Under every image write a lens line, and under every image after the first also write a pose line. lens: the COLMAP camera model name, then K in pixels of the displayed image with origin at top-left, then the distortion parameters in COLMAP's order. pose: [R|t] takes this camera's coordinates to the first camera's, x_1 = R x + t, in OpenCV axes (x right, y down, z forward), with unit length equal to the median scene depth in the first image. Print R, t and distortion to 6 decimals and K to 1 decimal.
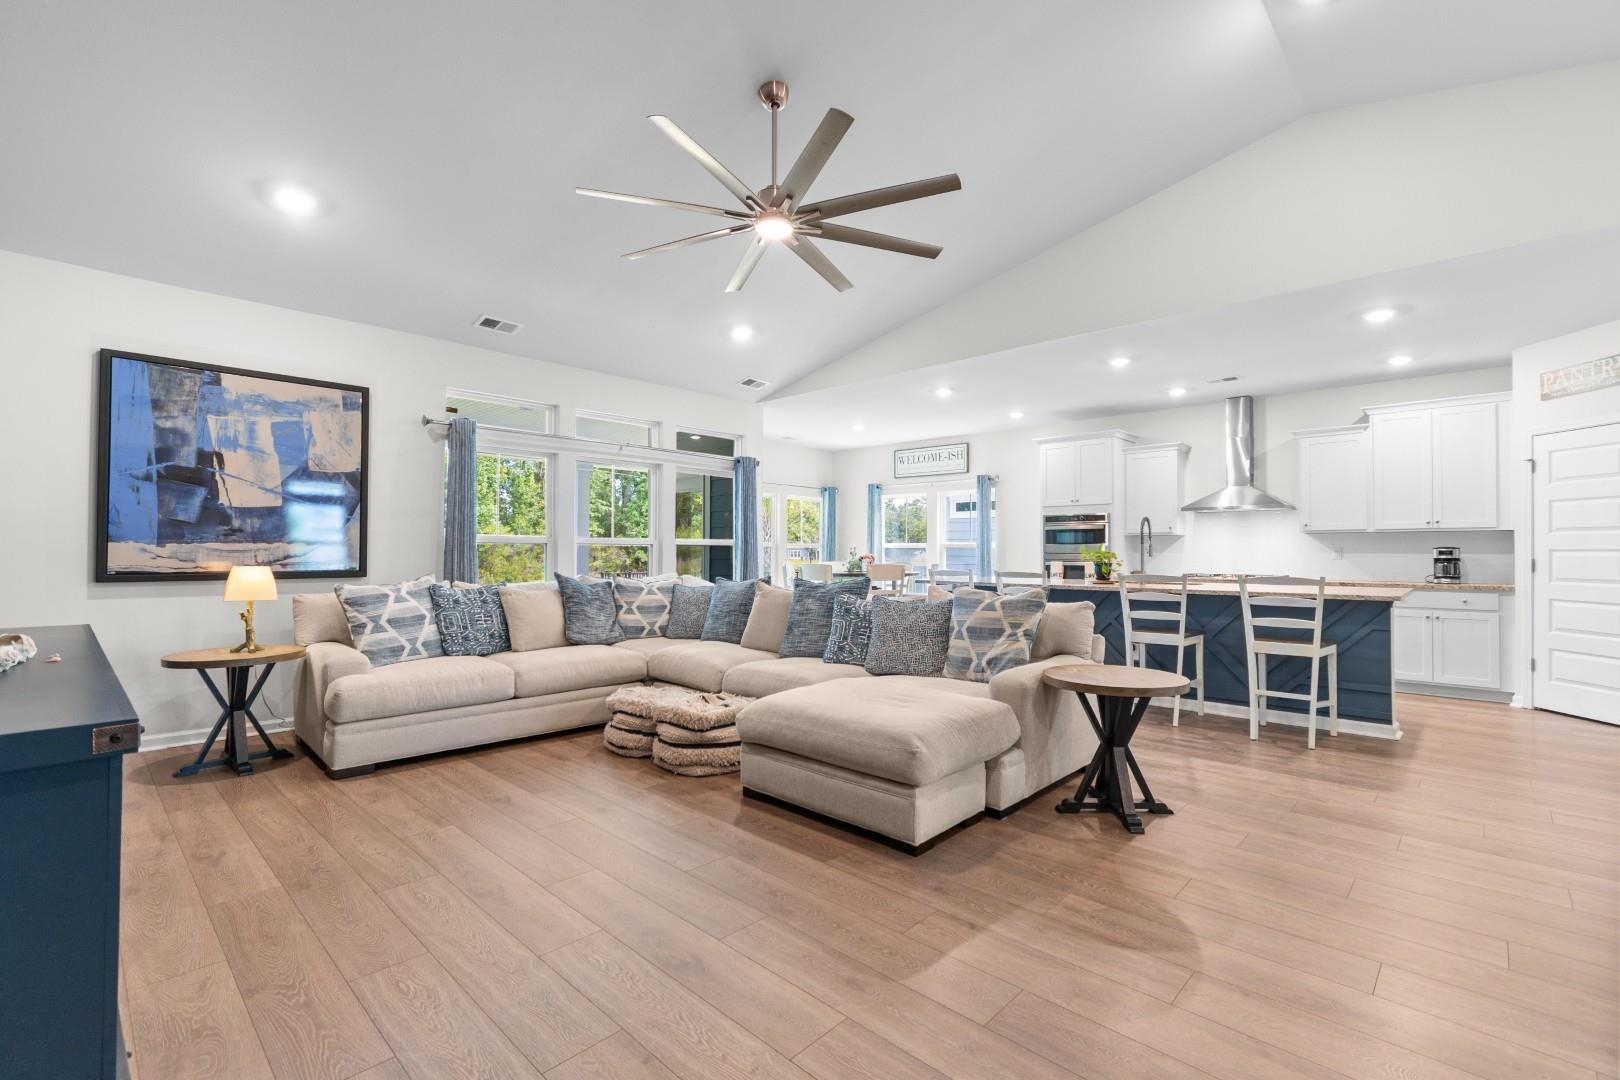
lens RADIAL K [[716.5, 0, 810.0], [0, 716.5, 540.0], [0, 0, 1]] dist [0.000719, 0.000318]
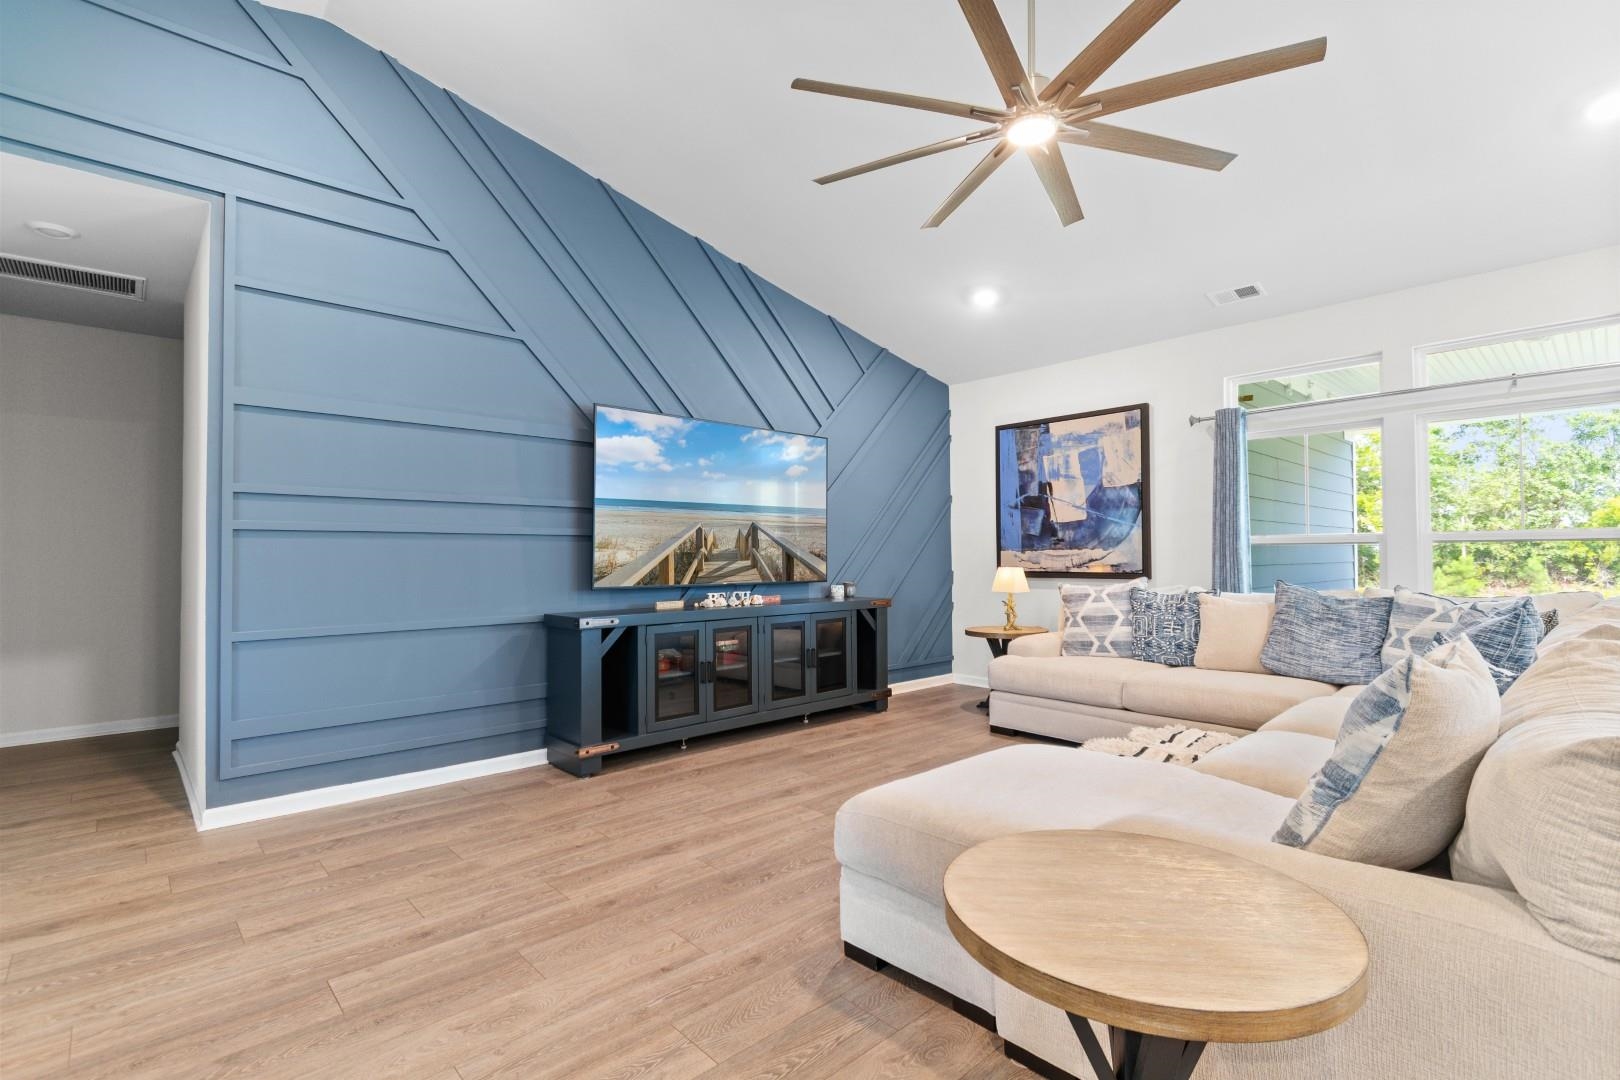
lens RADIAL K [[744.4, 0, 810.0], [0, 744.4, 540.0], [0, 0, 1]] dist [0.002049, 0.000107]
pose [[-0.059667, -0.024985, -0.997906, 0.591192], [0.024150, 0.999358, -0.026466, 0.011427], [0.997926, -0.025678, -0.059025, 0.630270]]
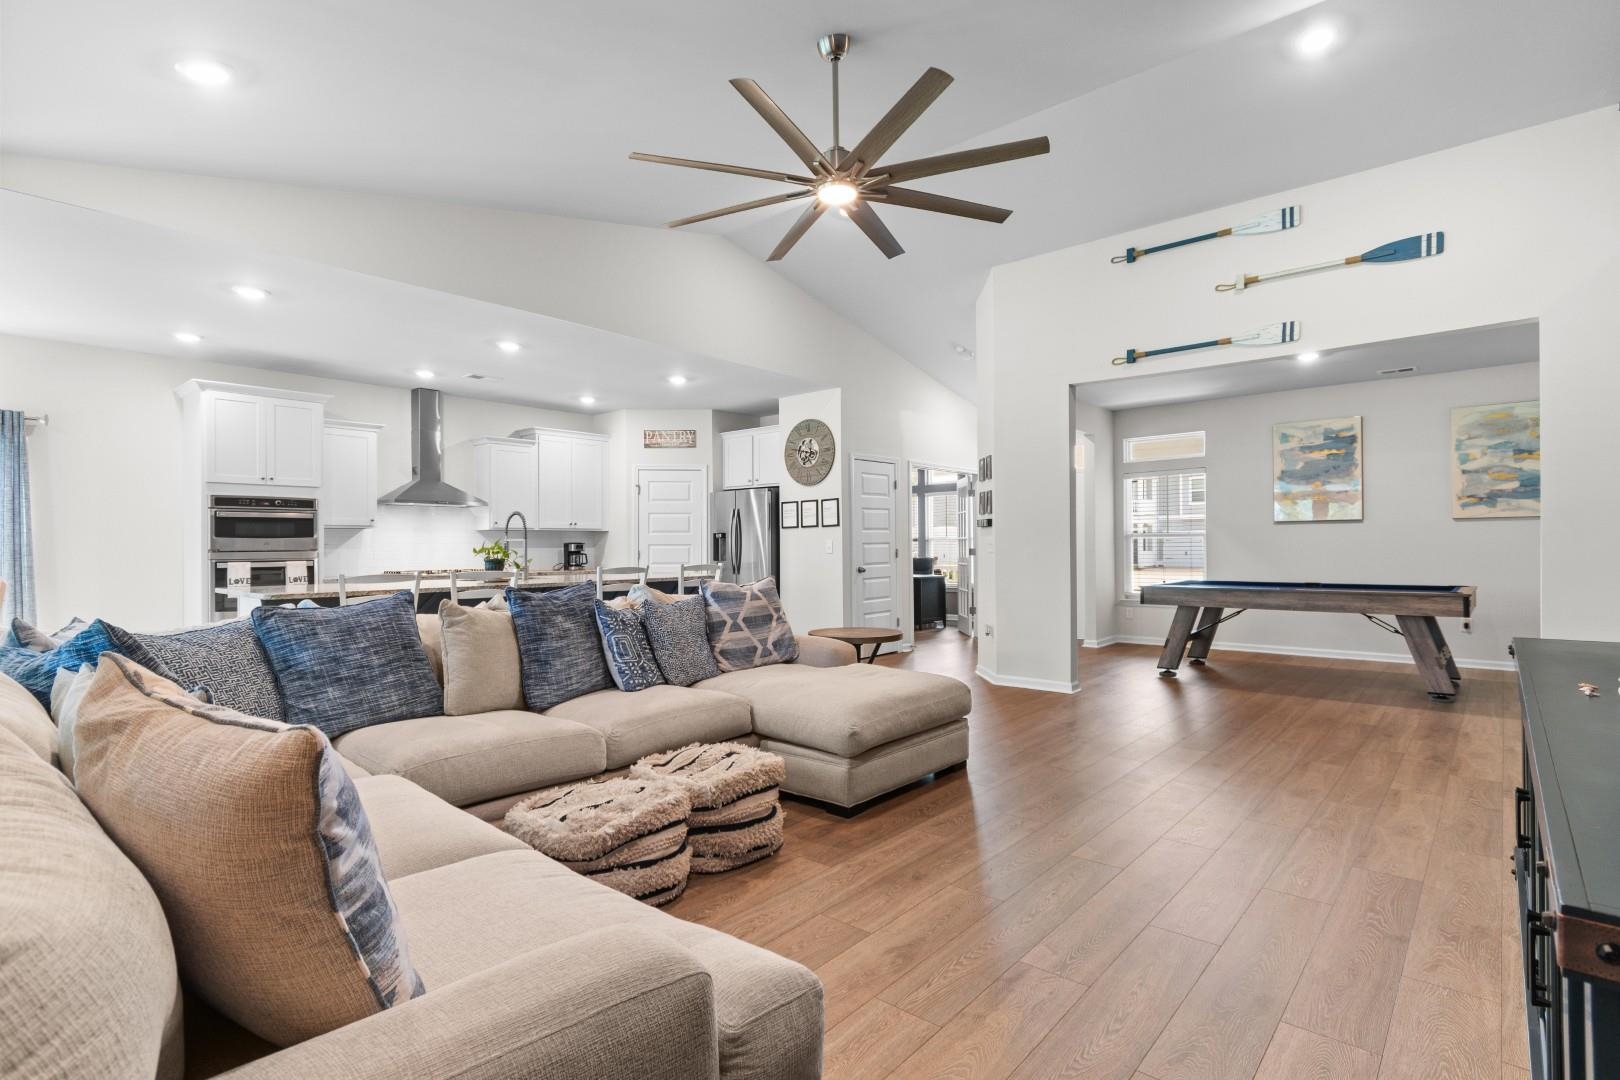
lens RADIAL K [[802.3, 0, 825.3], [0, 802.3, 541.0], [0, 0, 1]] dist [-0.001657, -0.000819]
pose [[-0.061607, 0.004843, 0.998089, -0.840951], [-0.010270, 0.999932, -0.005486, 0.013042], [-0.998048, -0.010589, -0.061553, 0.844016]]
